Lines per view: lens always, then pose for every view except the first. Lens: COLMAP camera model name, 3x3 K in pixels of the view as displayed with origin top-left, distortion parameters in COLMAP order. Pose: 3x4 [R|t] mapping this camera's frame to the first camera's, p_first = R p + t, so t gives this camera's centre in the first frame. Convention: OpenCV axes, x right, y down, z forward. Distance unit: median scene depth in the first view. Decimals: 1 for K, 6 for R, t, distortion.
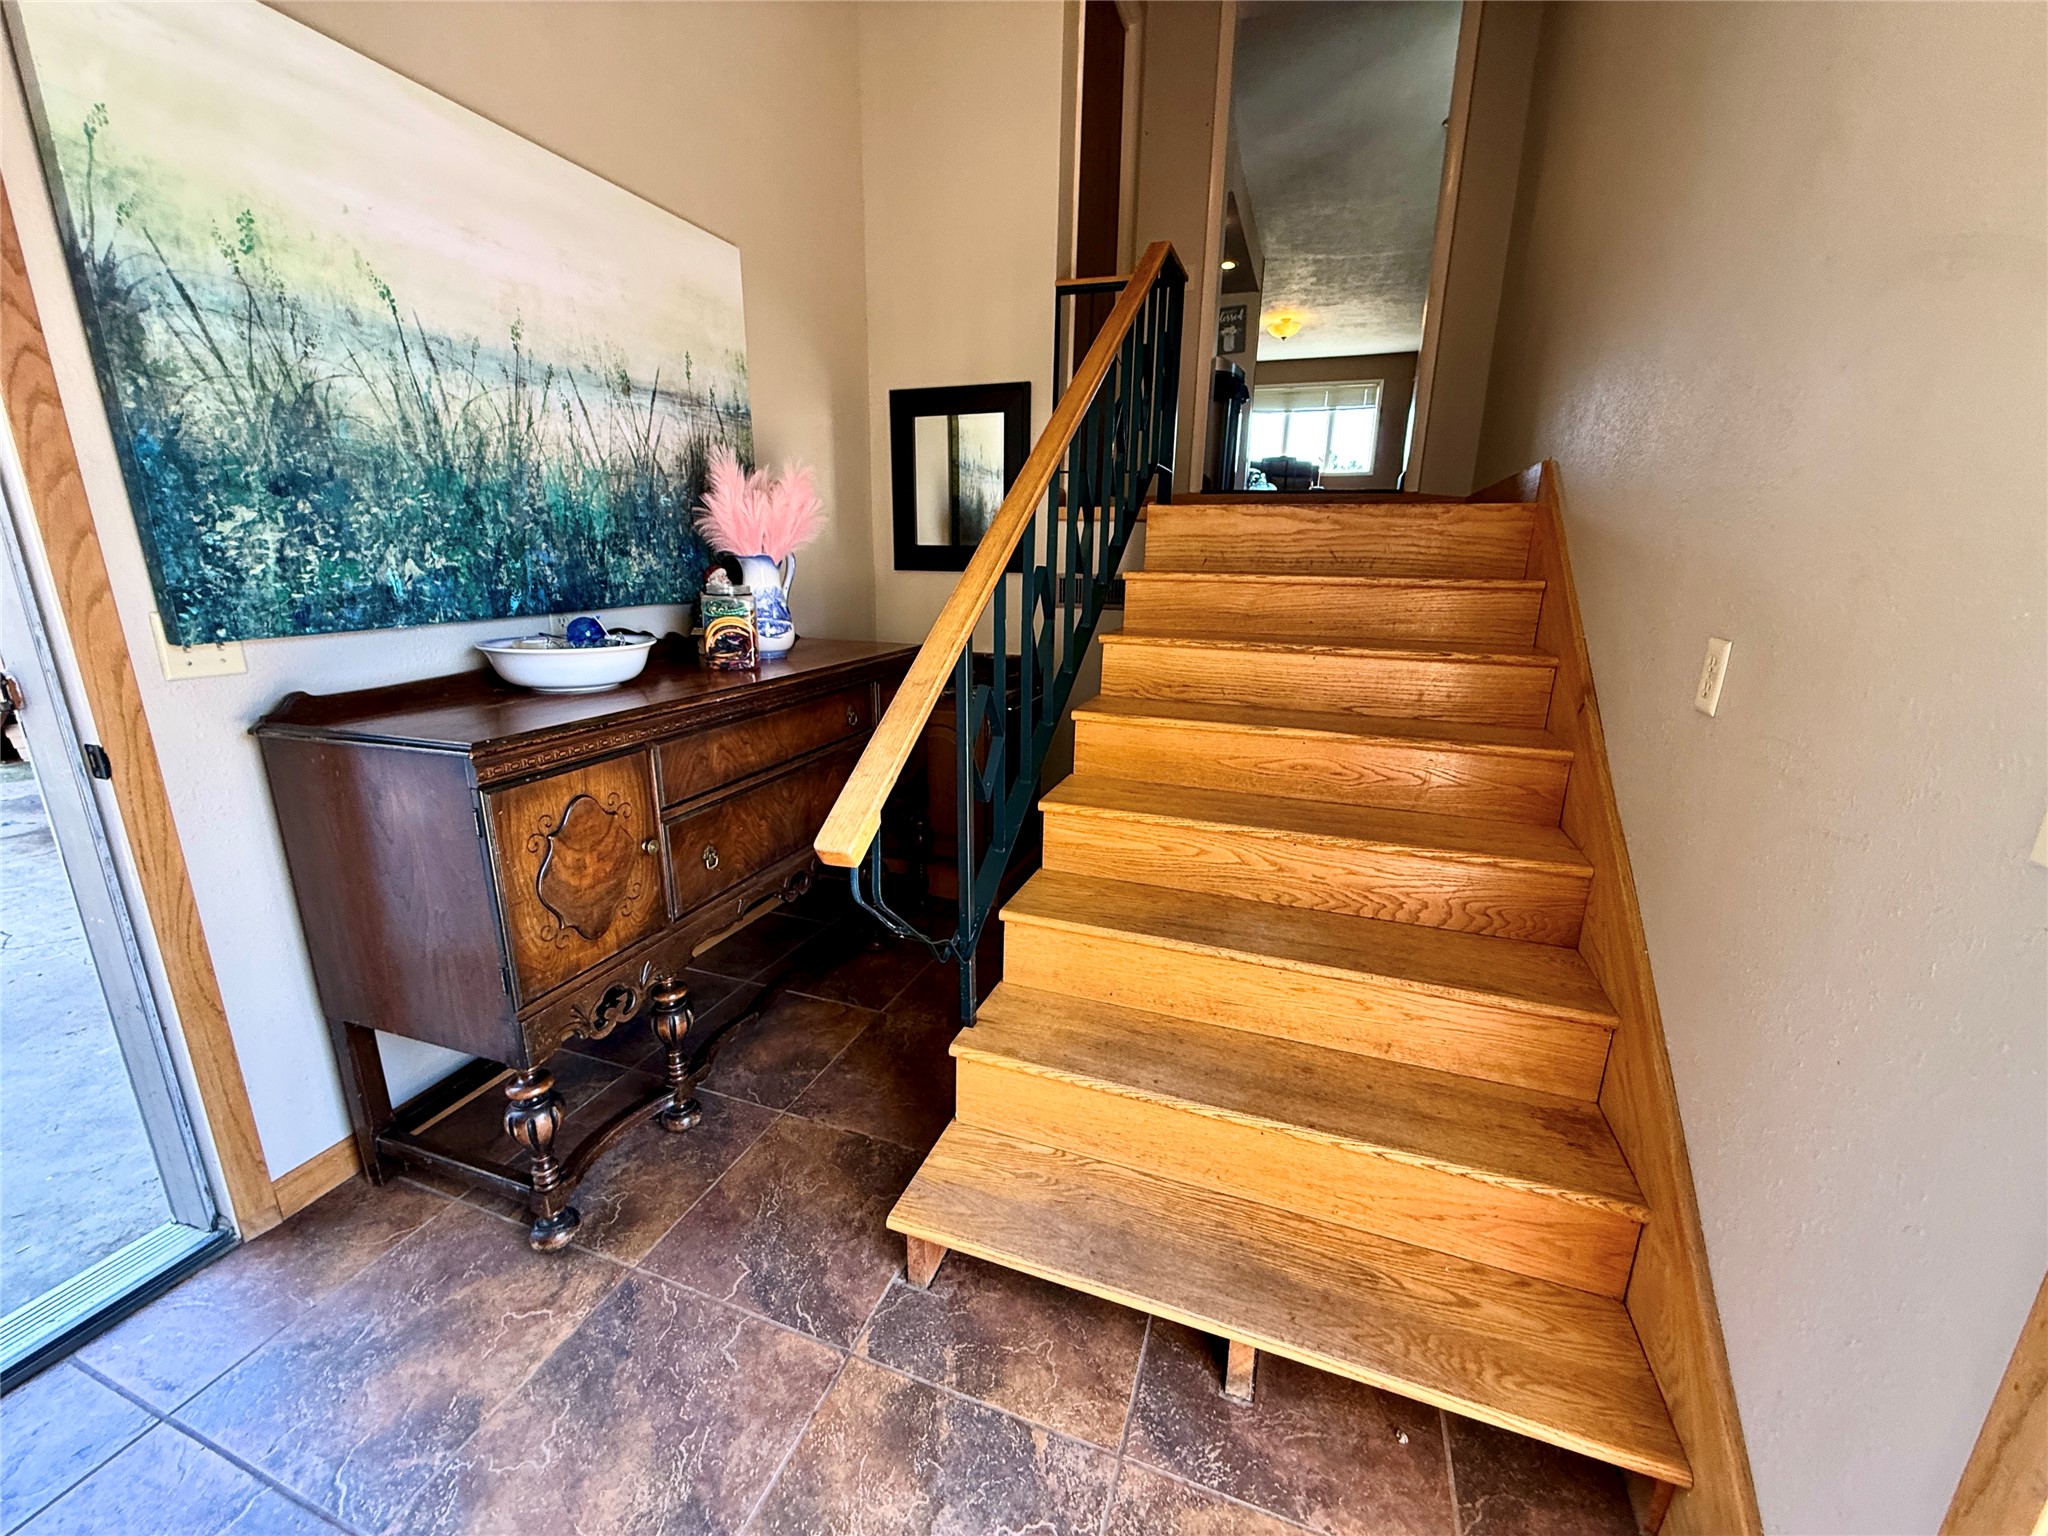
lens RADIAL K [[816.4, 0, 1018.1], [0, 816.4, 771.8], [0, 0, 1]] dist [0.001021, -0.000119]
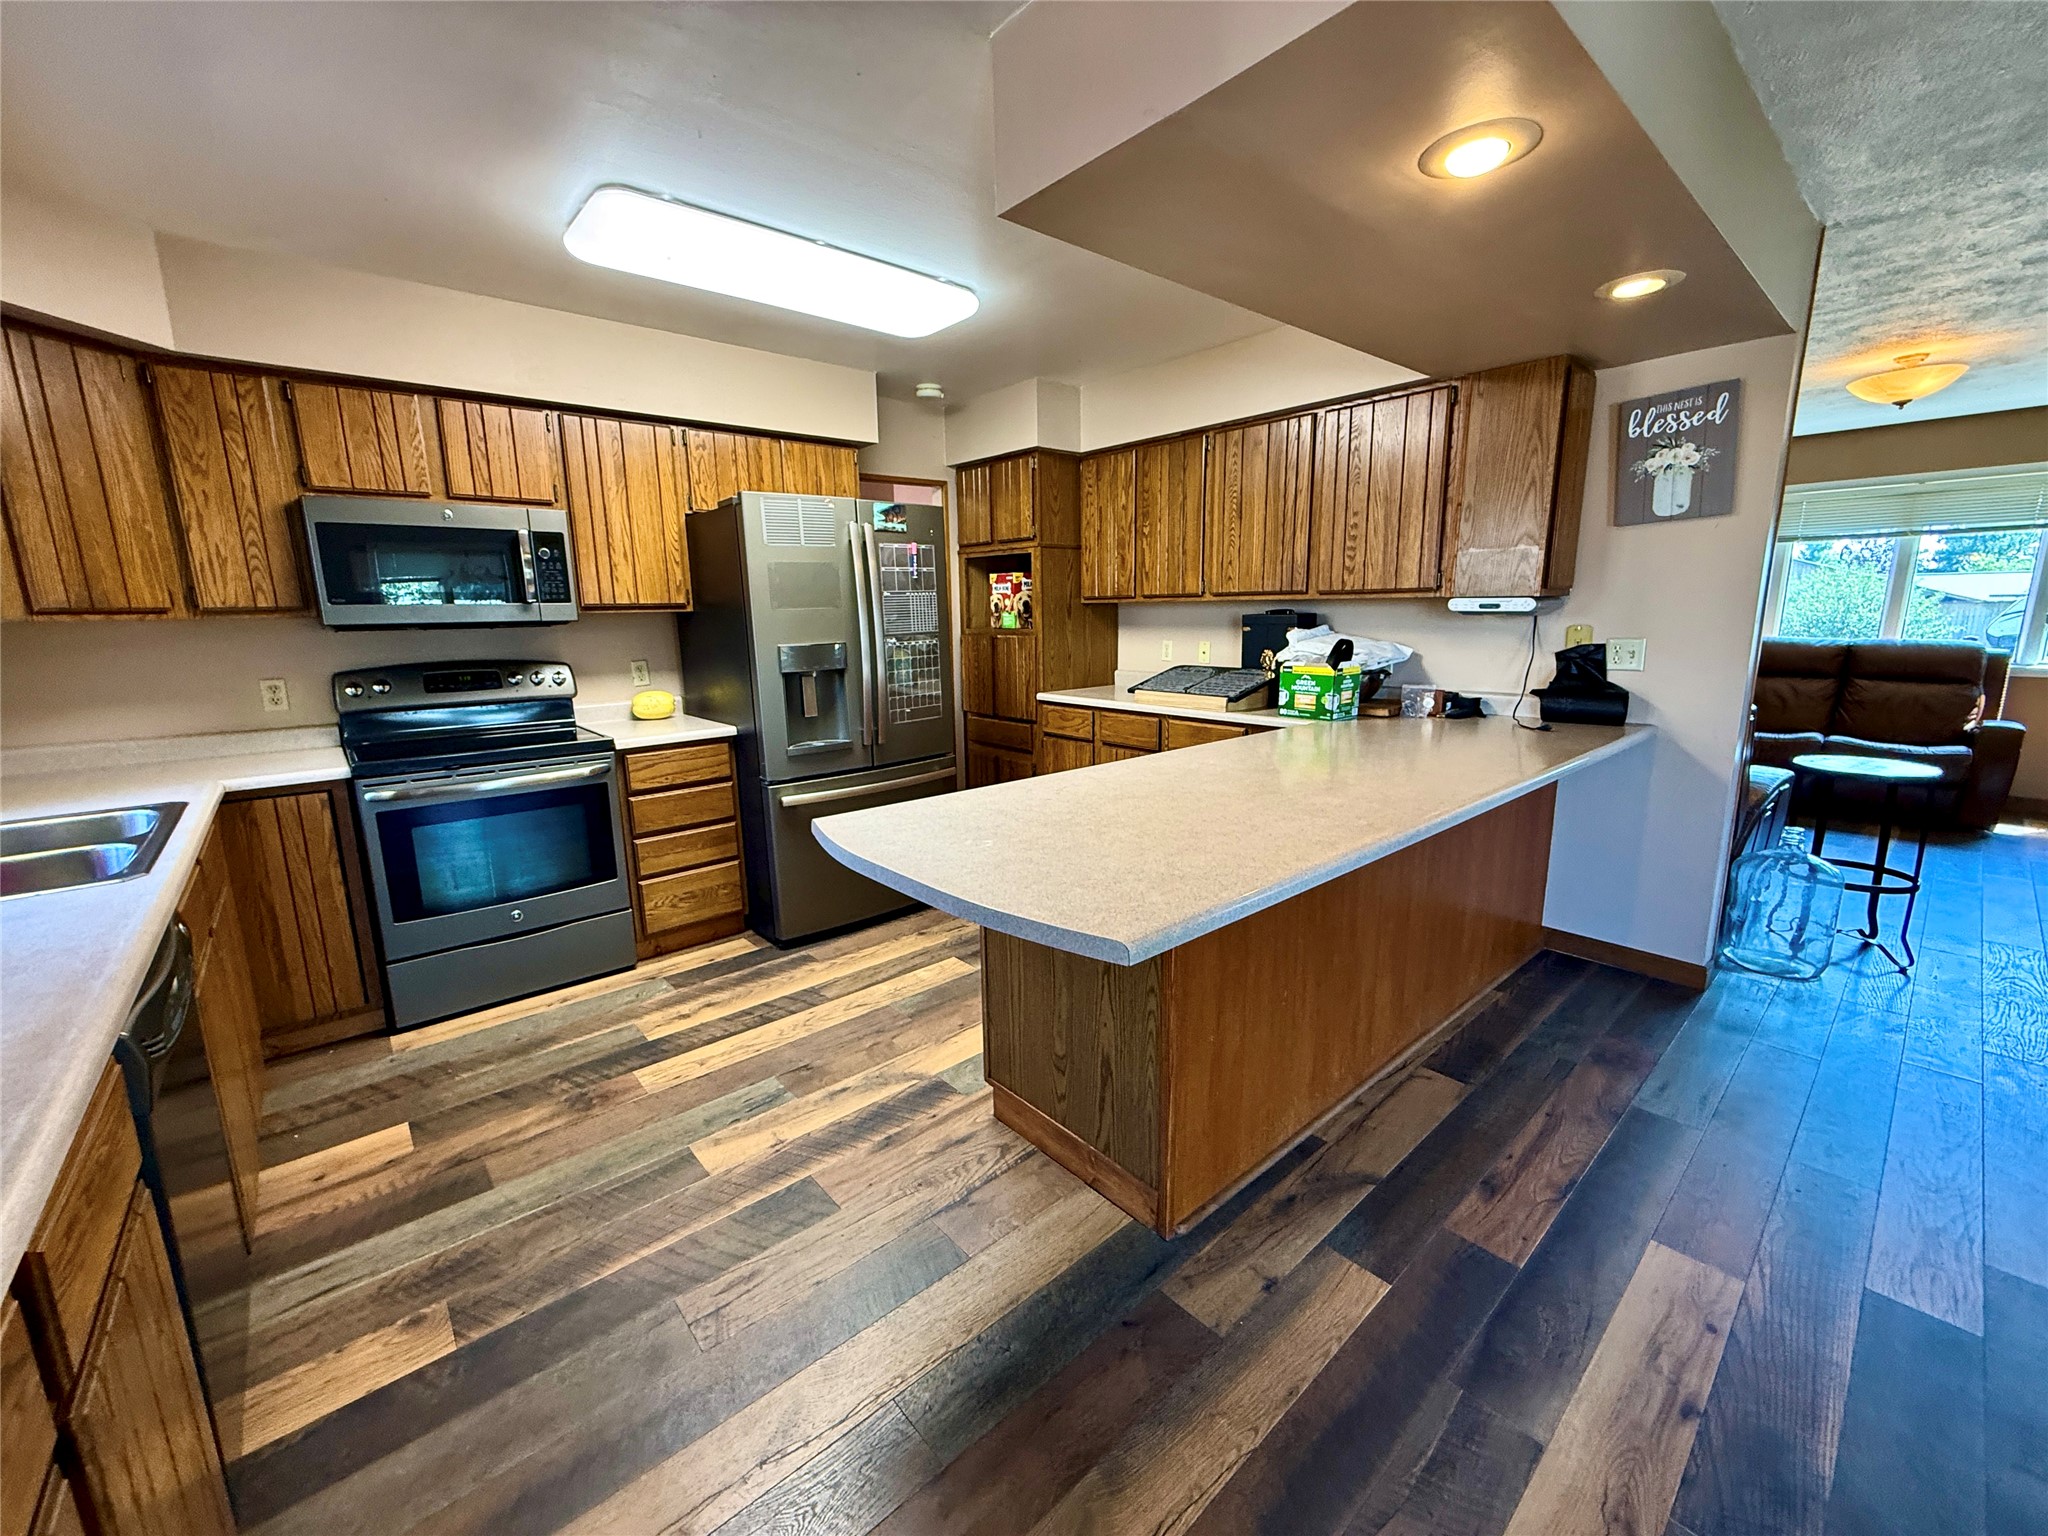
lens RADIAL K [[816.4, 0, 1018.1], [0, 816.4, 771.8], [0, 0, 1]] dist [0.001021, -0.000119]
pose [[0.875197, 0.064291, -0.479475, 0.191145], [-0.097477, 0.994237, -0.044614, -0.368634], [0.473844, 0.085784, 0.876420, 0.584048]]
